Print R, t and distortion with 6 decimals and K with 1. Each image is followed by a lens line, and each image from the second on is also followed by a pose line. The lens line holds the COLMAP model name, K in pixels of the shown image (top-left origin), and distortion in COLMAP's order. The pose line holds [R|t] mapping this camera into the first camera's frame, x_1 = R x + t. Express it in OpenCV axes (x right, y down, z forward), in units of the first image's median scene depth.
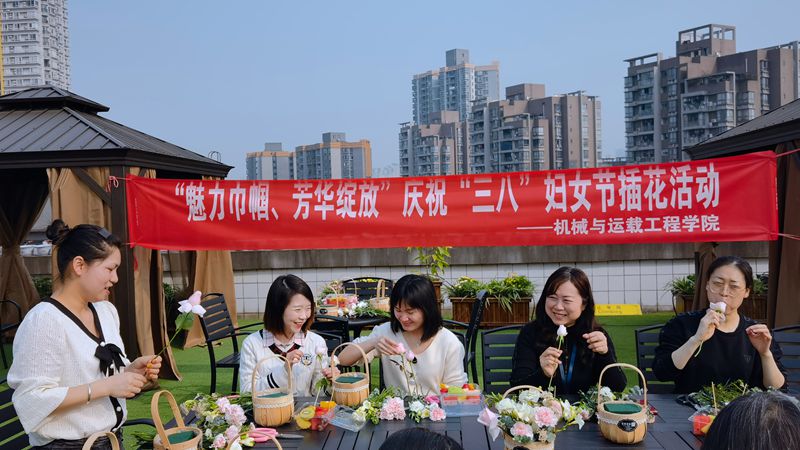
lens RADIAL K [[696.9, 0, 381.3], [0, 696.9, 225.5], [0, 0, 1]] dist [-0.005396, -0.012371]
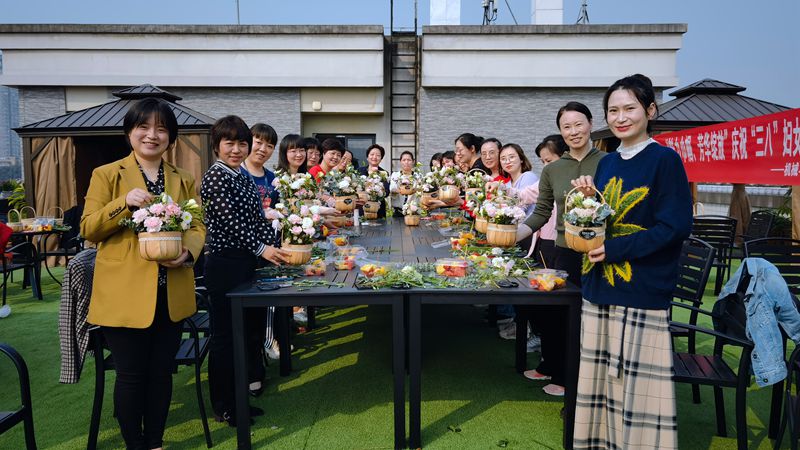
lens RADIAL K [[620.4, 0, 399.1], [0, 620.4, 254.4], [0, 0, 1]] dist [-0.005596, -0.006364]
pose [[0.067808, 0.154765, -0.985622, 1.201061], [-0.043823, 0.987404, 0.152030, 0.015510], [0.996735, 0.032884, 0.073737, 0.249212]]
